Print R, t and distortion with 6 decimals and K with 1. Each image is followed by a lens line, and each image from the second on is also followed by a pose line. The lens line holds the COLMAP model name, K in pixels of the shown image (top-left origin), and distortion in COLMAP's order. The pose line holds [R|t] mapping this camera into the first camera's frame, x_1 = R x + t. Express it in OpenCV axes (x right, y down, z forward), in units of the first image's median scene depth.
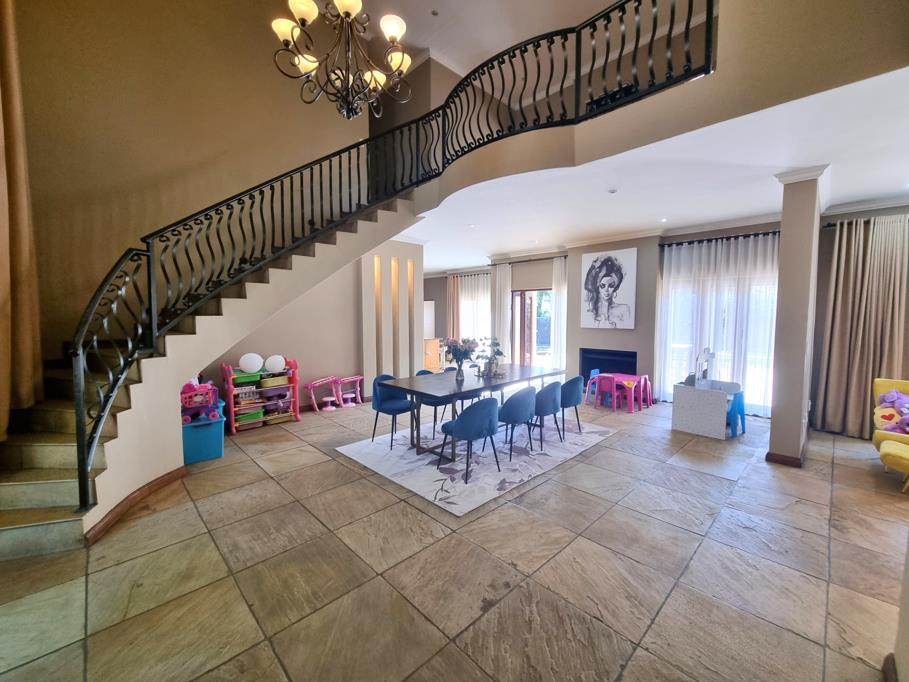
lens RADIAL K [[371.4, 0, 457.9], [0, 371.4, 335.7], [0, 0, 1]] dist [-0.000810, -0.000332]
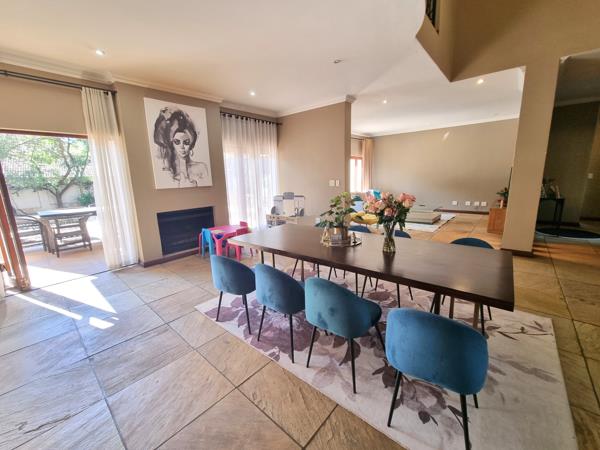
lens RADIAL K [[245.2, 0, 302.3], [0, 245.2, 221.5], [0, 0, 1]] dist [-0.000810, -0.000332]
pose [[-0.085372, -0.187335, 0.978579, -0.298752], [0.089215, 0.976782, 0.194774, -0.033395], [-0.992347, 0.103932, -0.066677, 0.817903]]
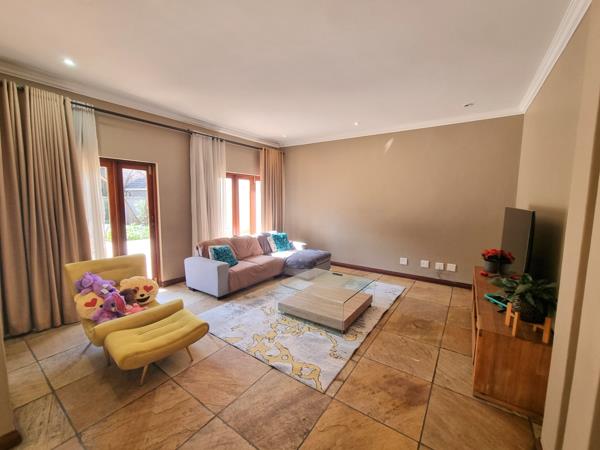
lens RADIAL K [[245.2, 0, 302.3], [0, 245.2, 221.5], [0, 0, 1]] dist [-0.000810, -0.000332]
pose [[-0.192698, -0.096495, 0.976502, 0.274644], [0.051937, 0.992755, 0.108350, -0.019023], [-0.979883, 0.071595, -0.186291, 0.342527]]
